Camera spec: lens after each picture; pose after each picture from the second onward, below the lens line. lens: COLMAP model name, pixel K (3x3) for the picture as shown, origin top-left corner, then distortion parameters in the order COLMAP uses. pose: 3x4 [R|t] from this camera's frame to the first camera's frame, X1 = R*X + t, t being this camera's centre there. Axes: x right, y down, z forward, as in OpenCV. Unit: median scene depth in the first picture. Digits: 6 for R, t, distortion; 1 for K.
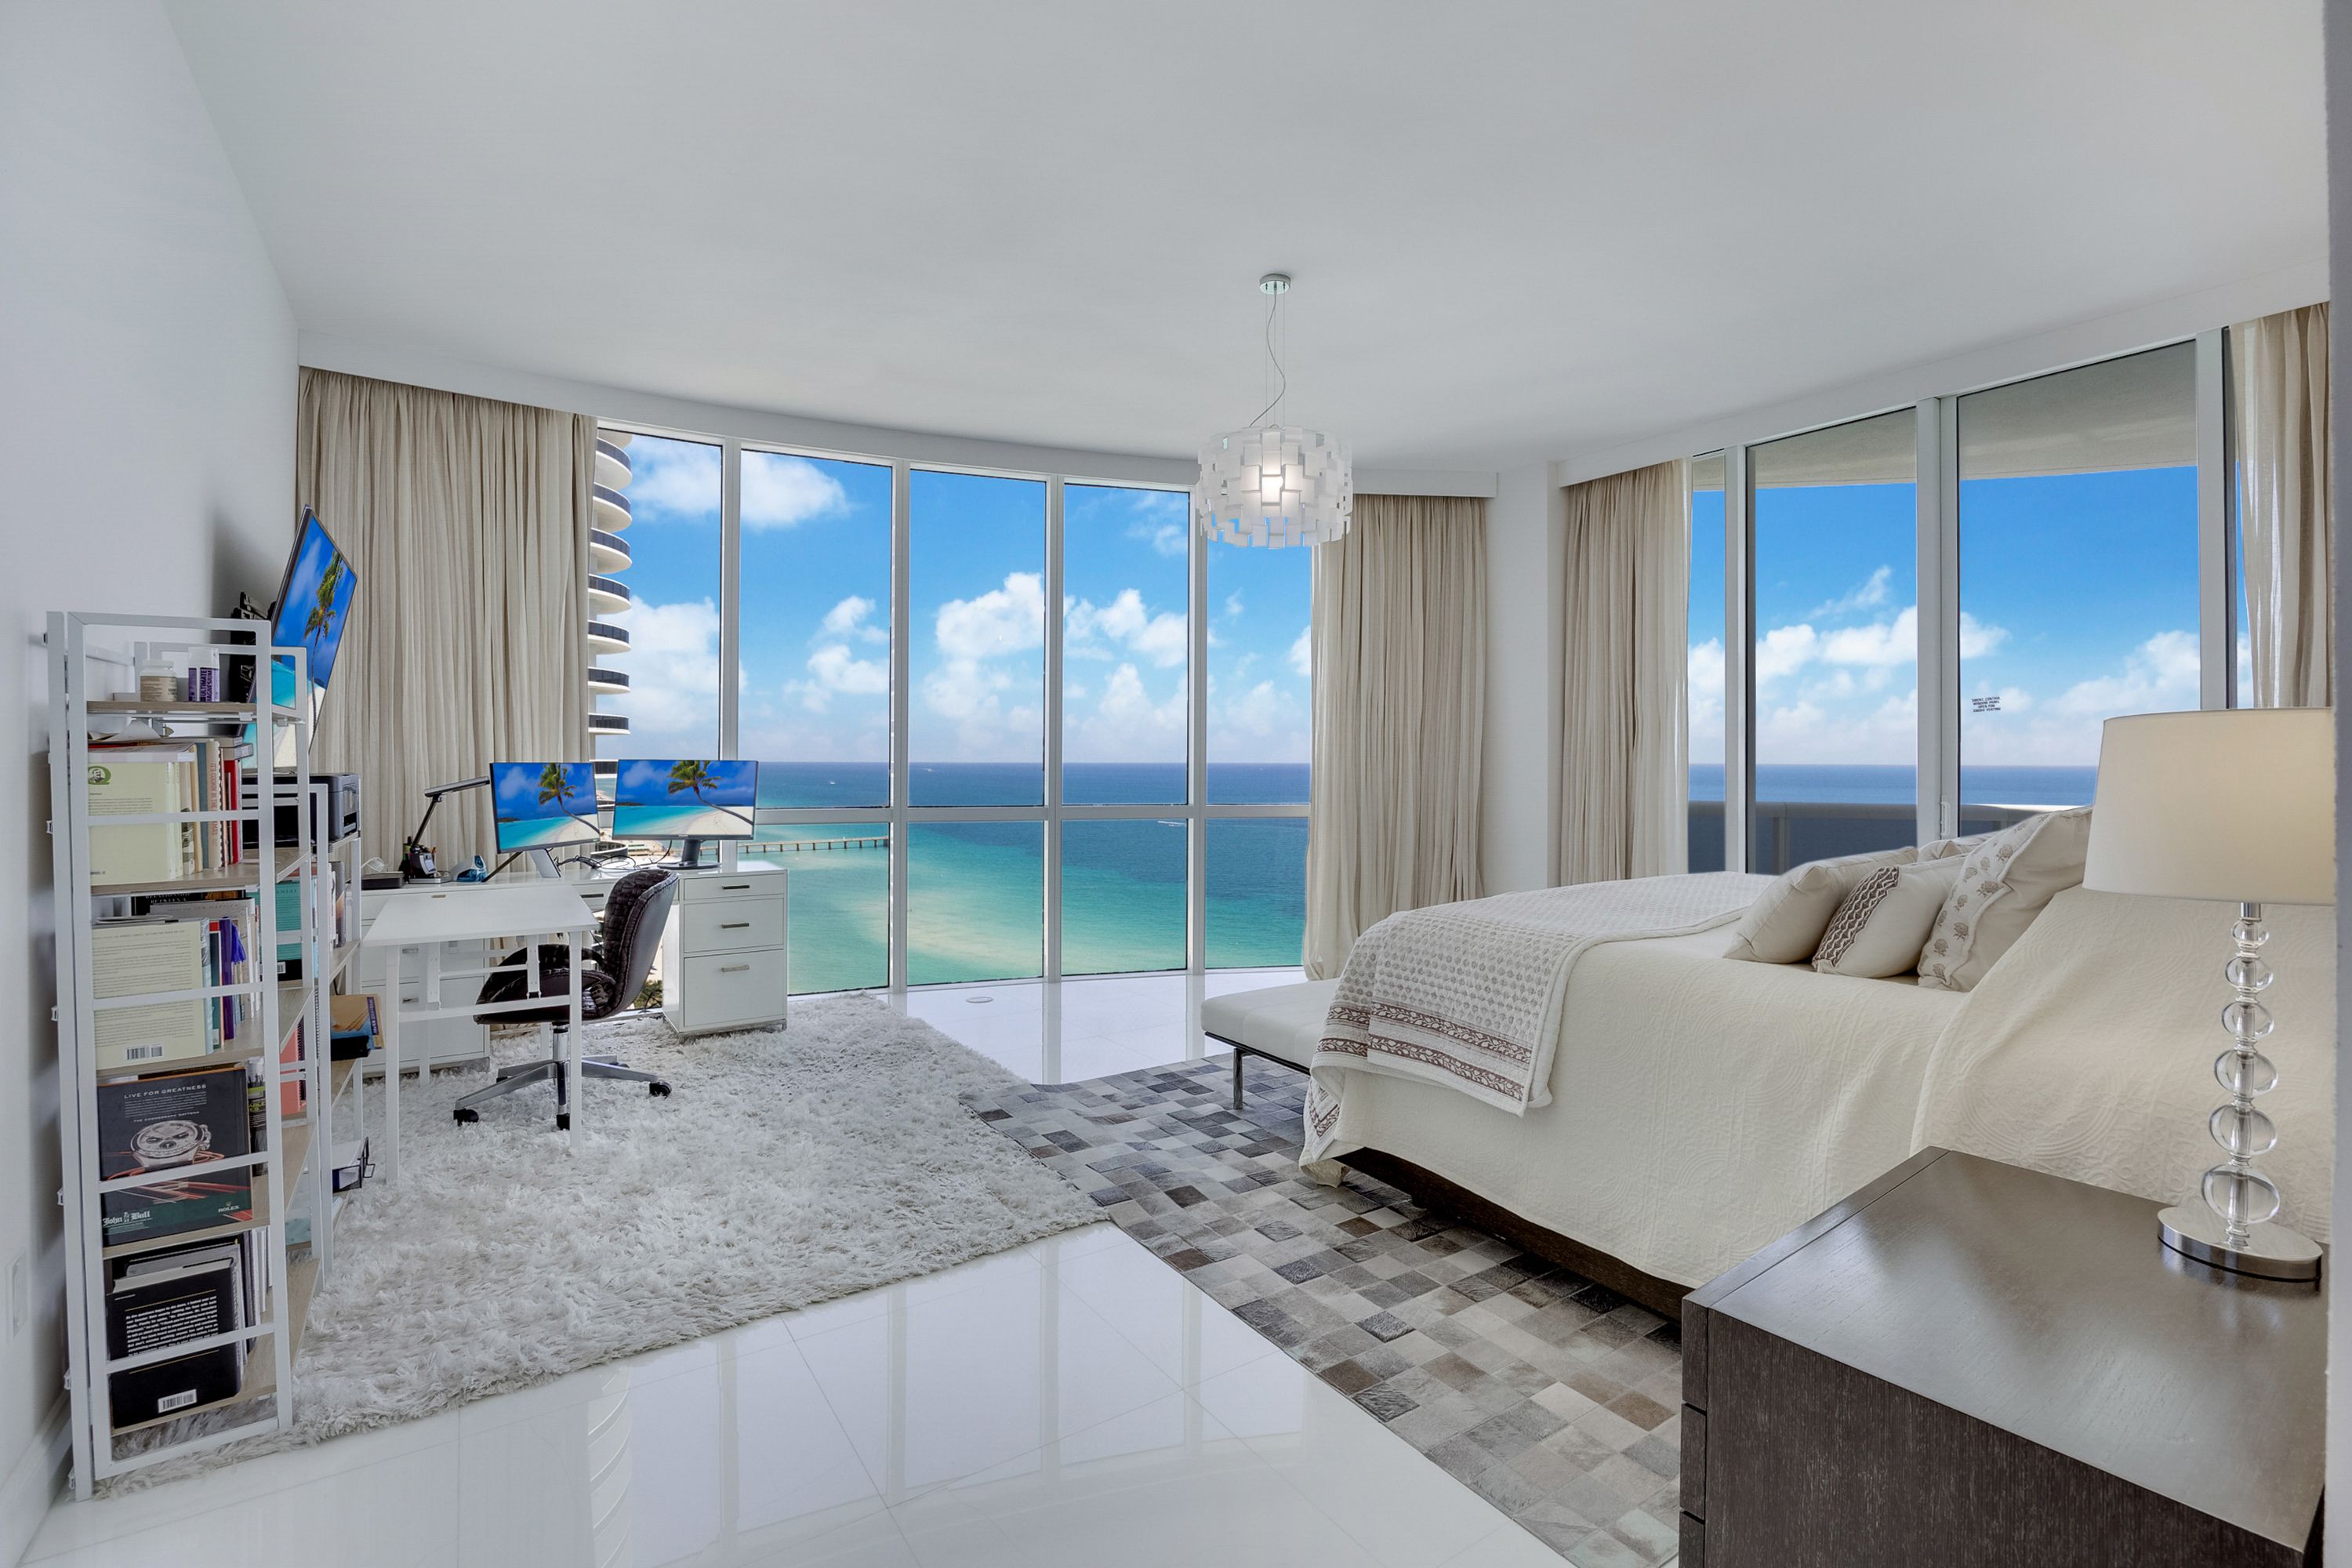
lens RADIAL K [[960.5, 0, 1161.6], [0, 960.5, 760.4], [0, 0, 1]] dist [-0.001664, -0.000378]
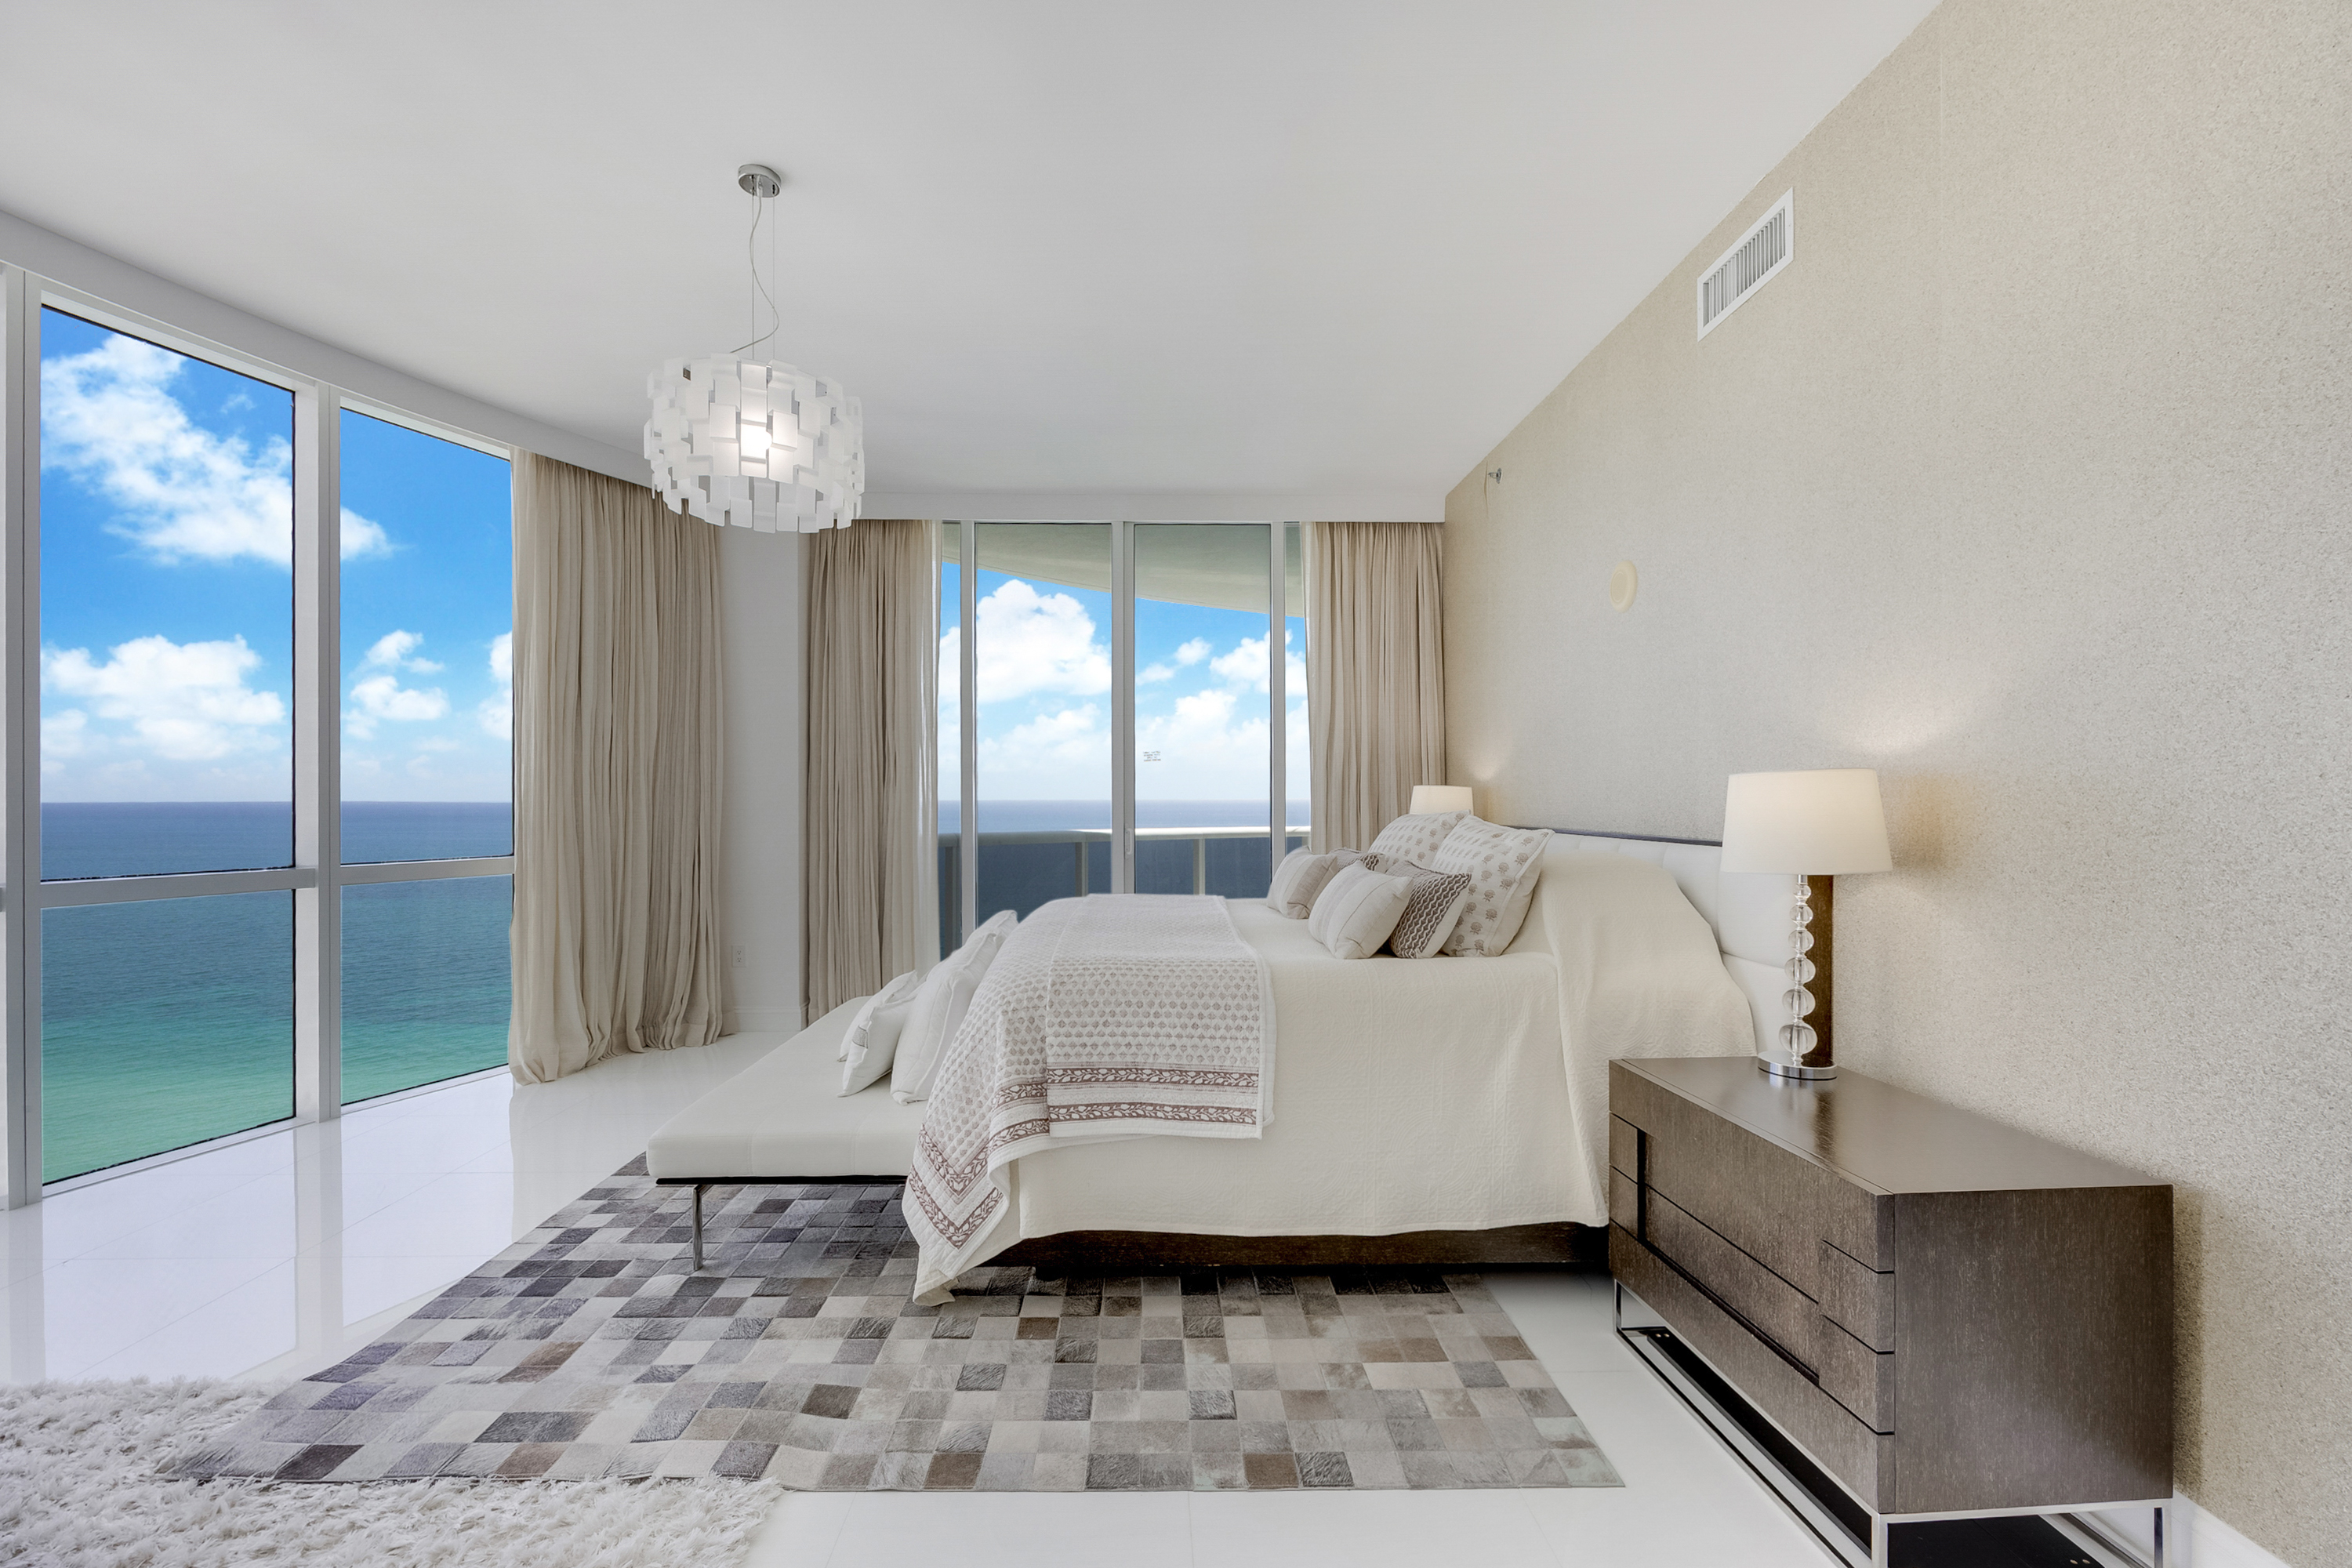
lens RADIAL K [[937.1, 0, 1176.0], [0, 937.1, 784.0], [0, 0, 1]] dist [-0.000377, 0.000174]
pose [[0.581016, 0.004866, 0.813877, -0.424825], [0.002989, 0.999963, -0.008112, -0.008473], [-0.813886, 0.007146, 0.580980, 0.388835]]
